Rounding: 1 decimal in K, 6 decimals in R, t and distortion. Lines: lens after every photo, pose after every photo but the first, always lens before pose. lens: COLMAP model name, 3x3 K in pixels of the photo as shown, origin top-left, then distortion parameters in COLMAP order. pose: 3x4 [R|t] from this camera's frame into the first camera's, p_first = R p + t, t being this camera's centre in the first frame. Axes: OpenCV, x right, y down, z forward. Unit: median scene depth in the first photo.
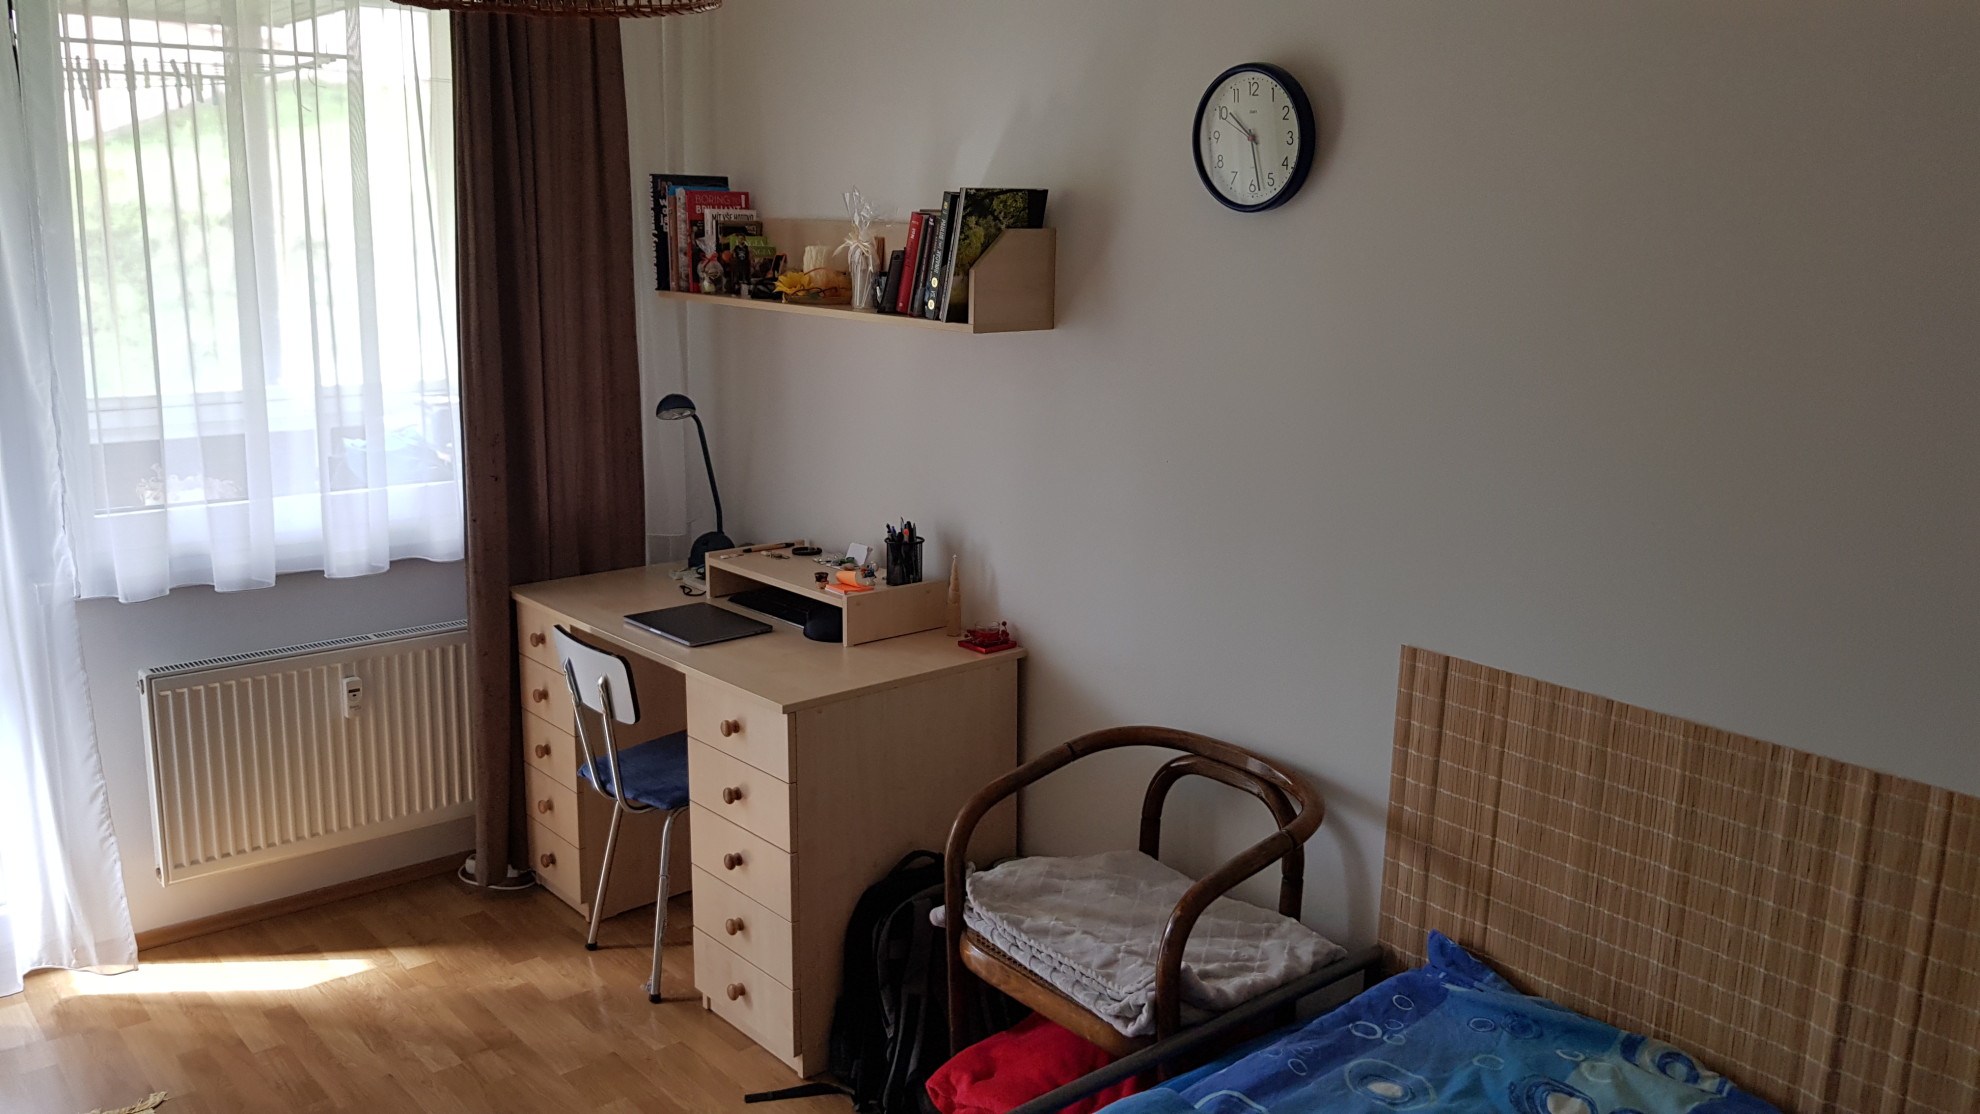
lens RADIAL K [[1587.9, 0, 990.0], [0, 1587.9, 557.0], [0, 0, 1]] dist [0.094106, -0.115158]
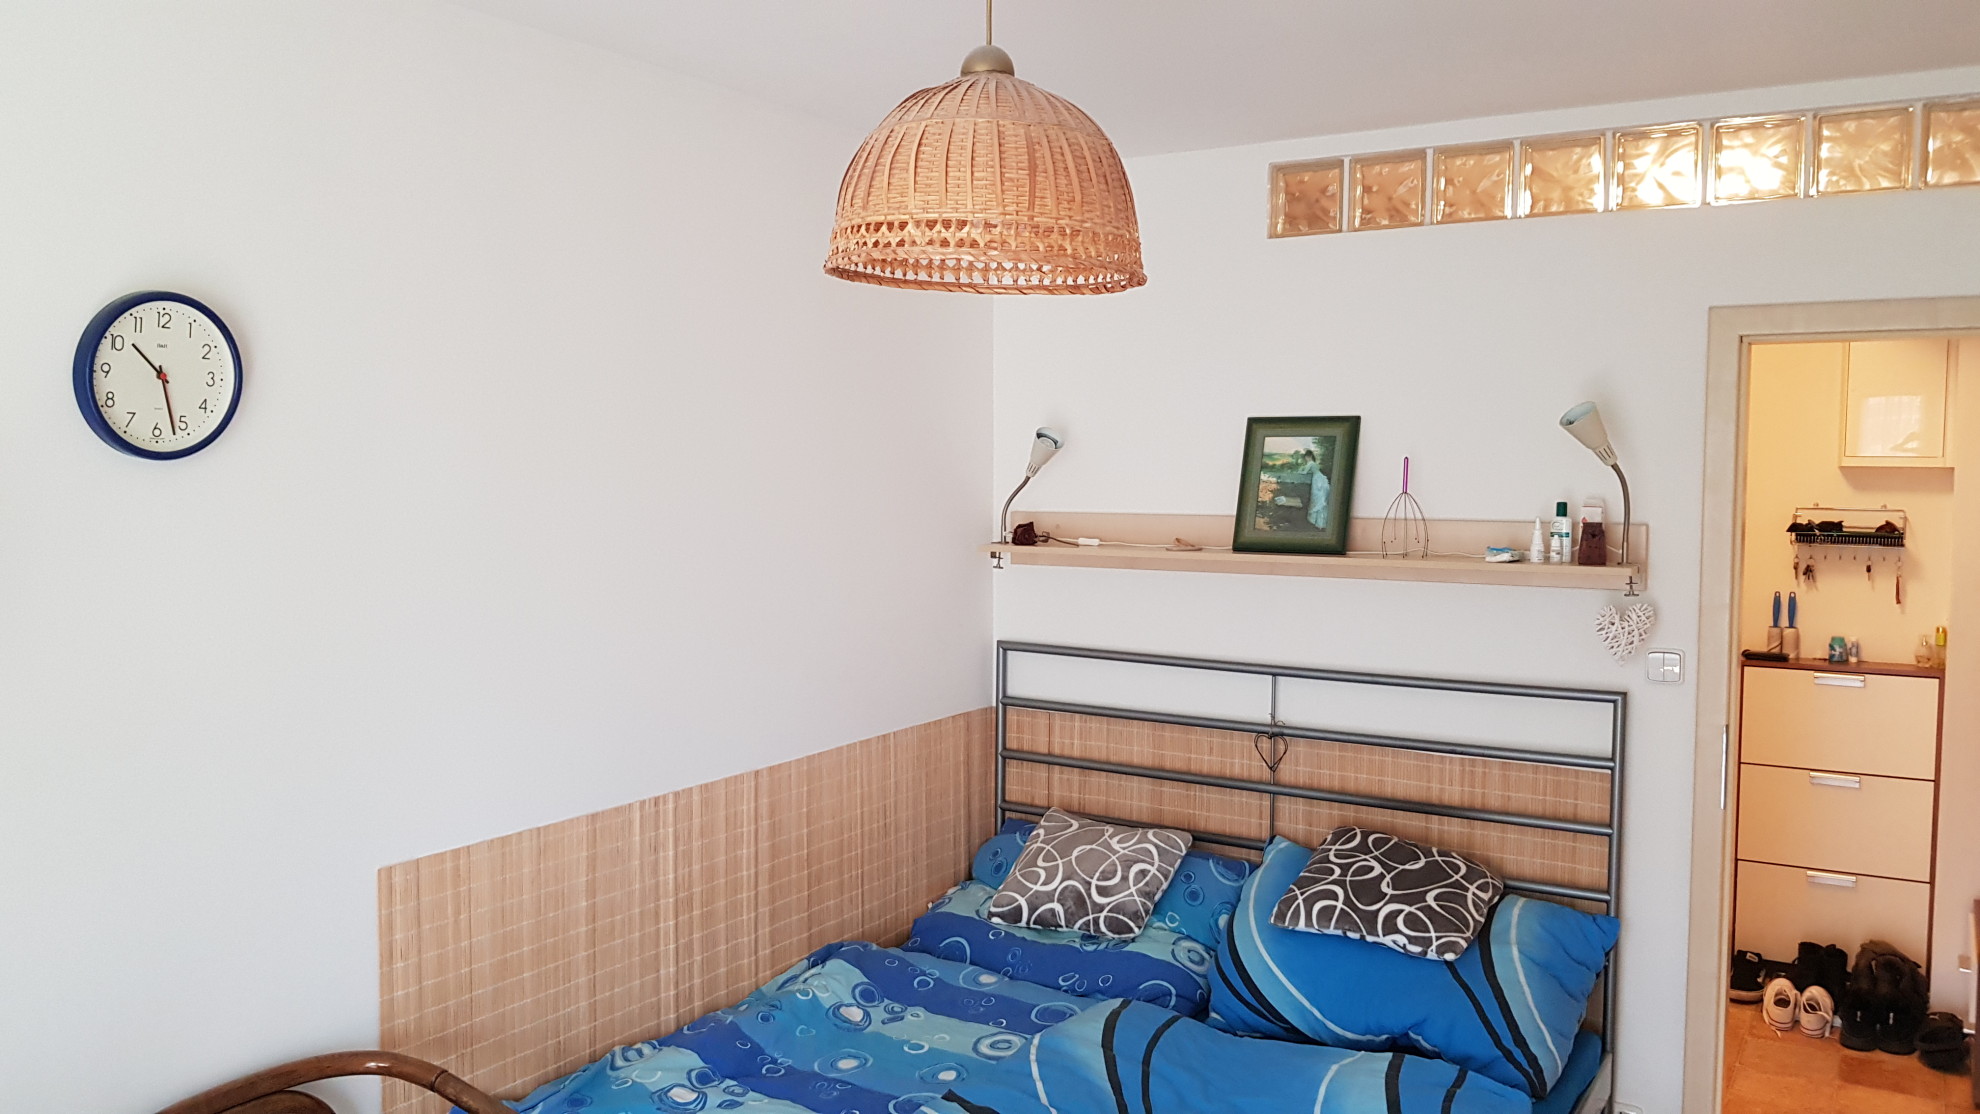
lens RADIAL K [[1587.9, 0, 990.0], [0, 1587.9, 557.0], [0, 0, 1]] dist [0.094106, -0.115158]
pose [[-0.325965, -0.085982, 0.941464, -0.480907], [0.193929, 0.968596, 0.155604, -0.130487], [-0.925277, 0.233299, -0.299054, 0.525397]]
